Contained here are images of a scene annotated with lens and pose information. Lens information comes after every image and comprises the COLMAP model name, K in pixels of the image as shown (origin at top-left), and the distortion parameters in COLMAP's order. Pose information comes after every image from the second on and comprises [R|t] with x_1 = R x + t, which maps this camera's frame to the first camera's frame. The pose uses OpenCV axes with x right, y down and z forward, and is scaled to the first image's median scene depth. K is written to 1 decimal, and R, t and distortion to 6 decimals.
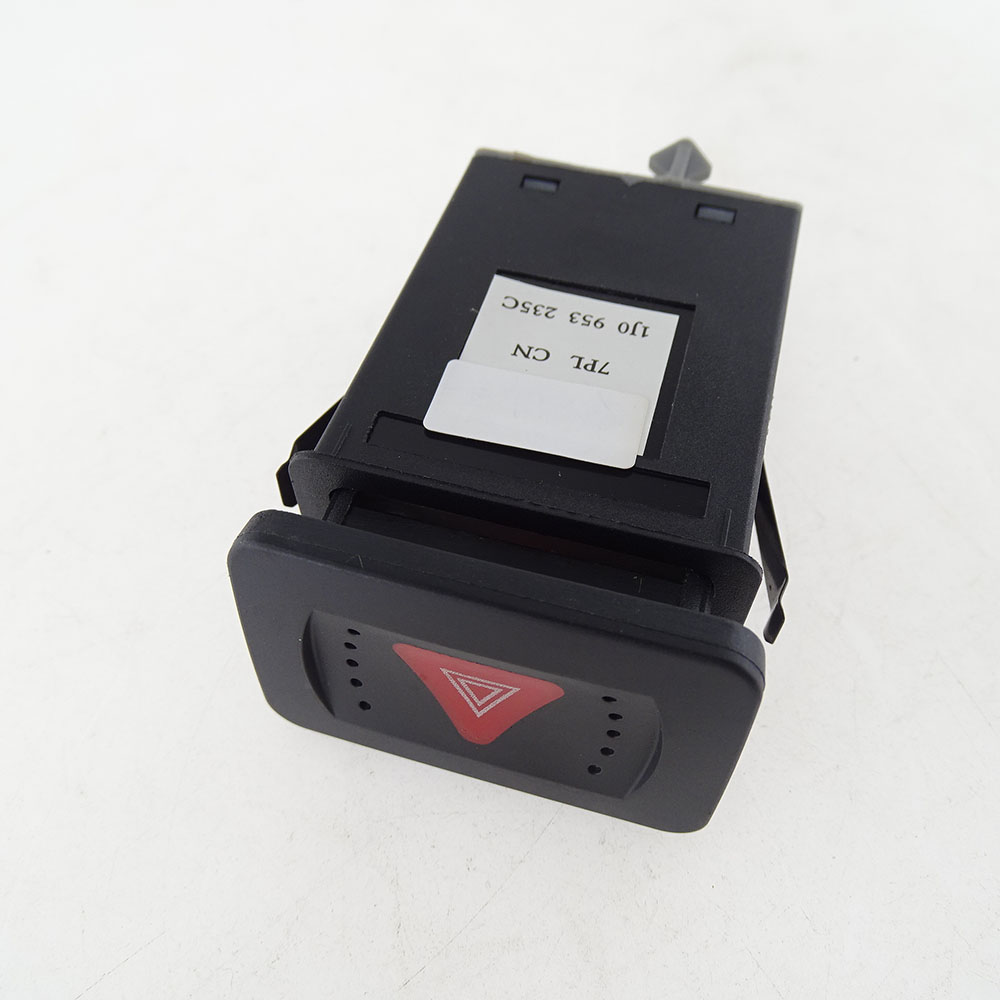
lens RADIAL K [[929.6, 0, 500.0], [0, 929.6, 500.0], [0, 0, 1]] dist [0.004554, -0.034062]
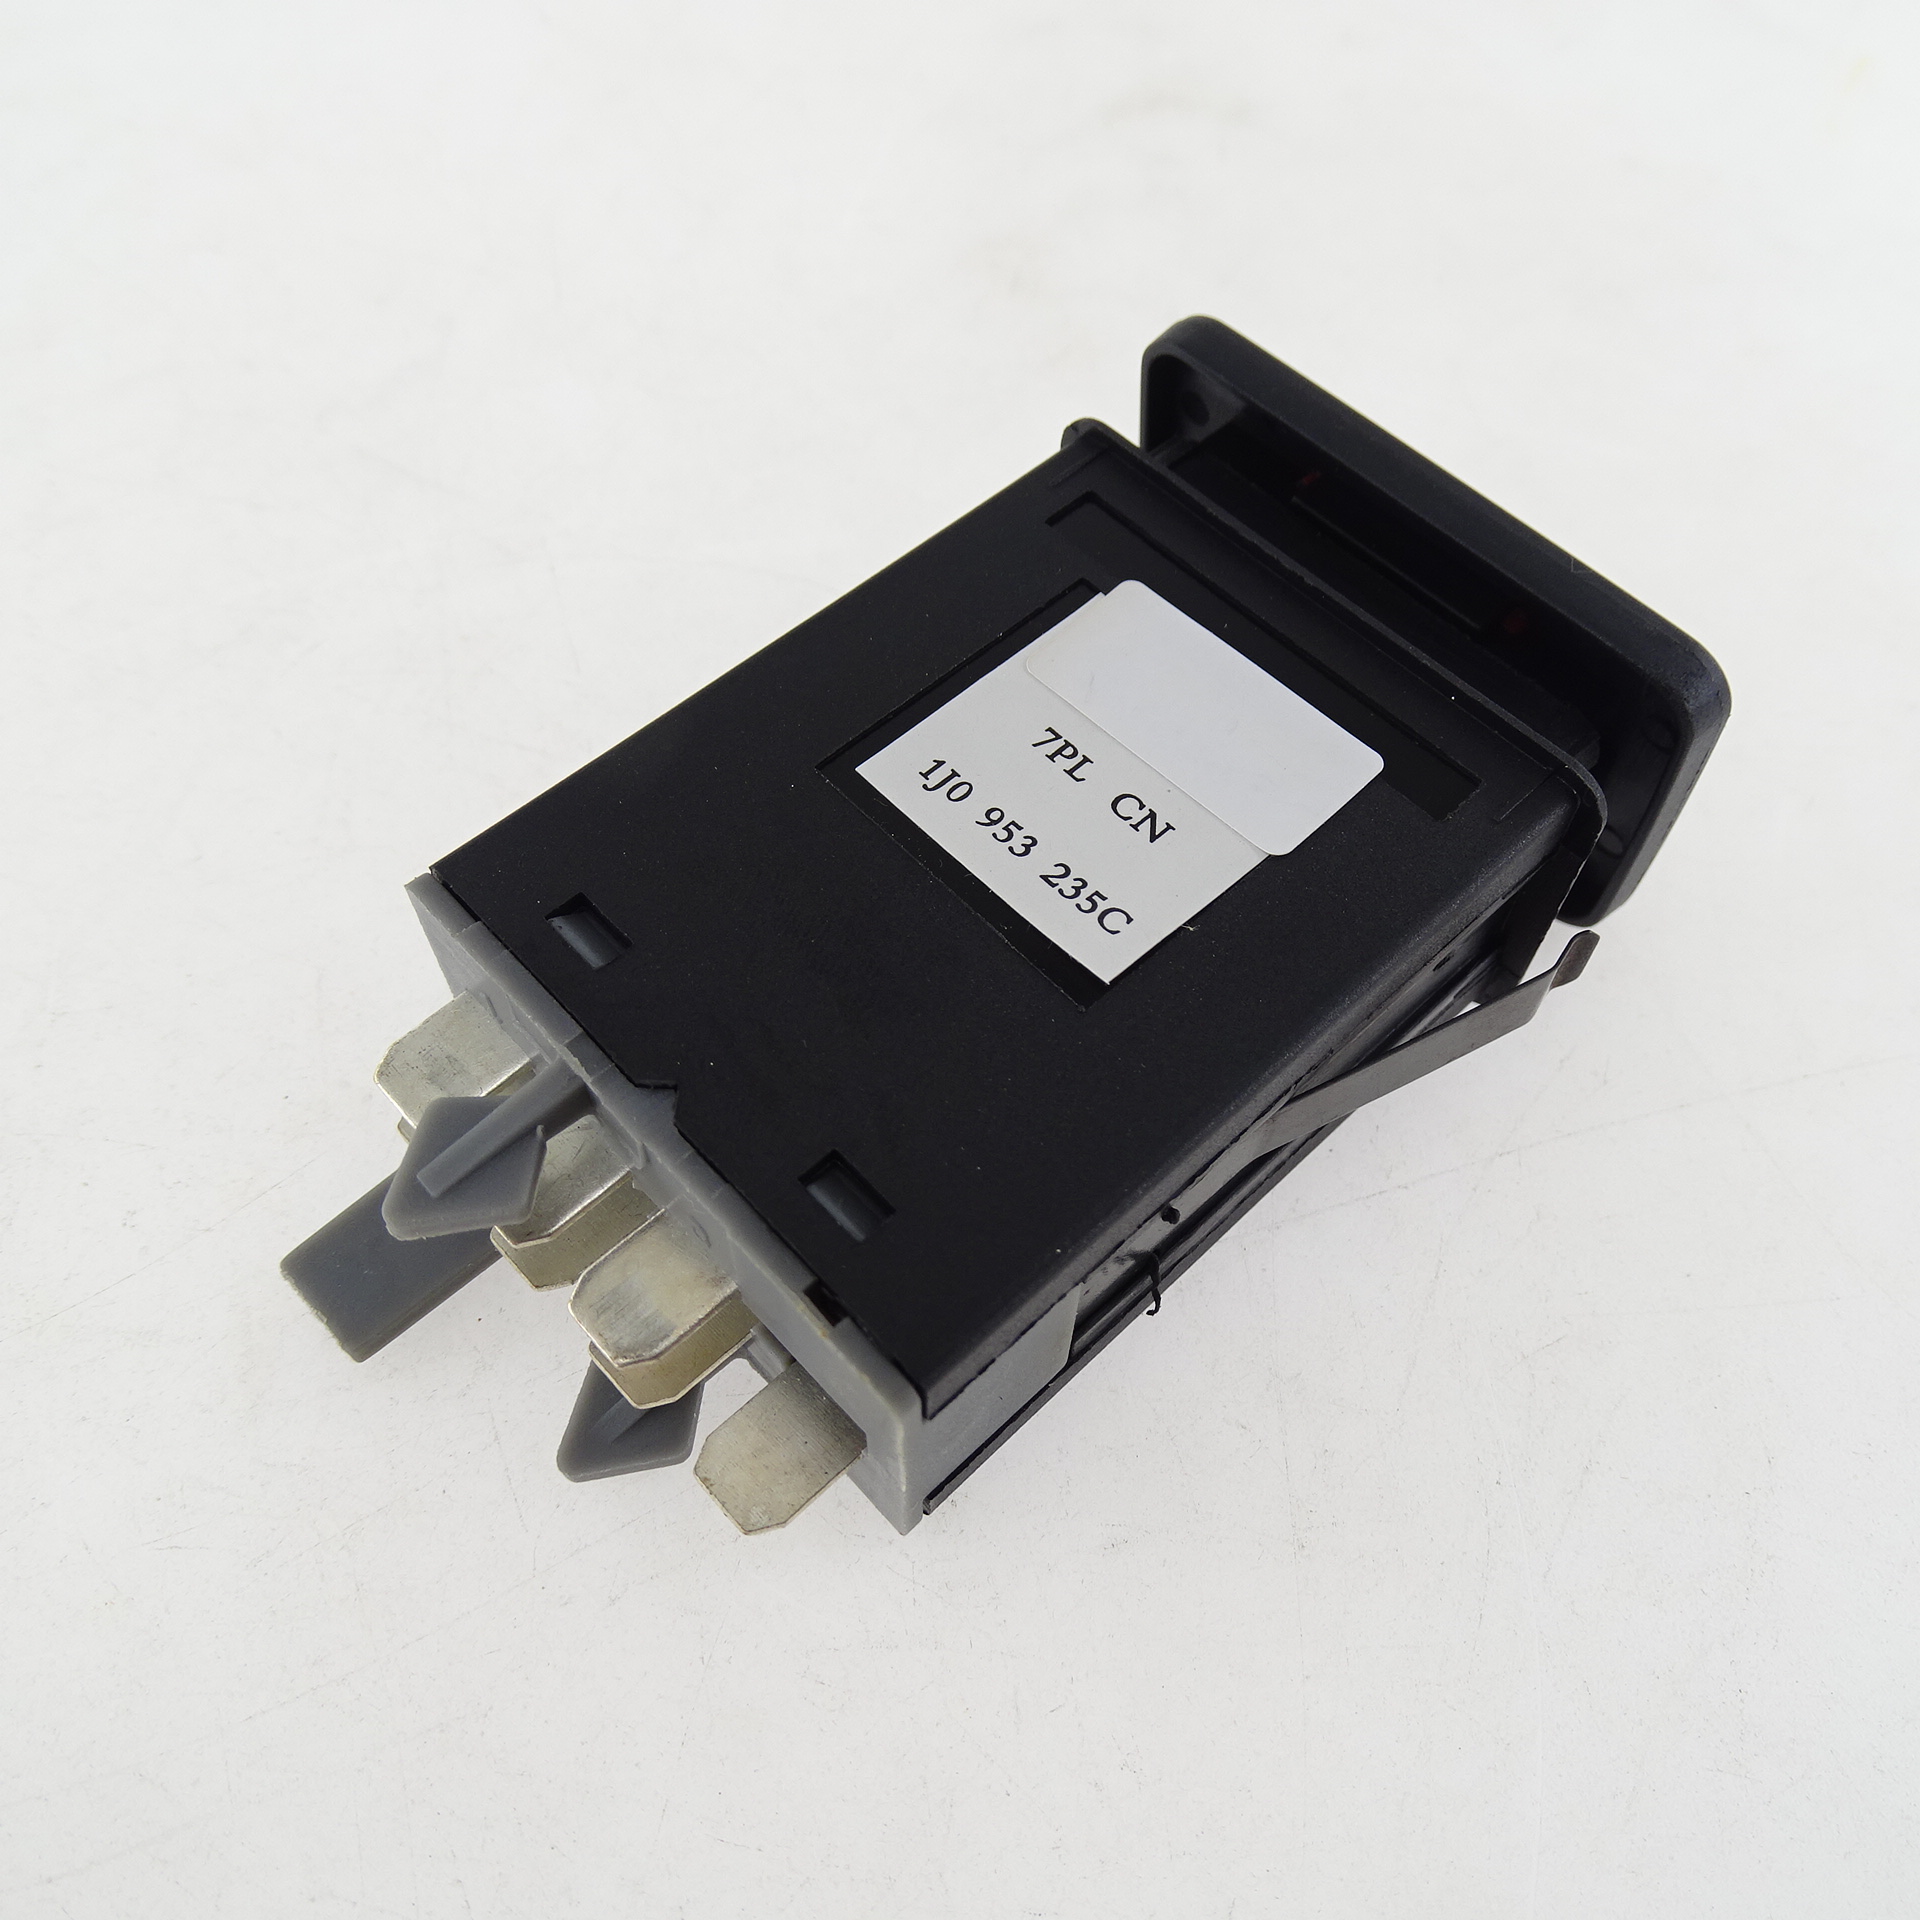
lens RADIAL K [[1784.9, 0, 960.0], [0, 1784.9, 960.0], [0, 0, 1]] dist [0.004554, -0.034062]
pose [[-0.860521, -0.434712, 0.265572, -0.190867], [0.402629, -0.261022, 0.877358, -1.141596], [-0.312078, 0.861912, 0.399642, 0.670221]]
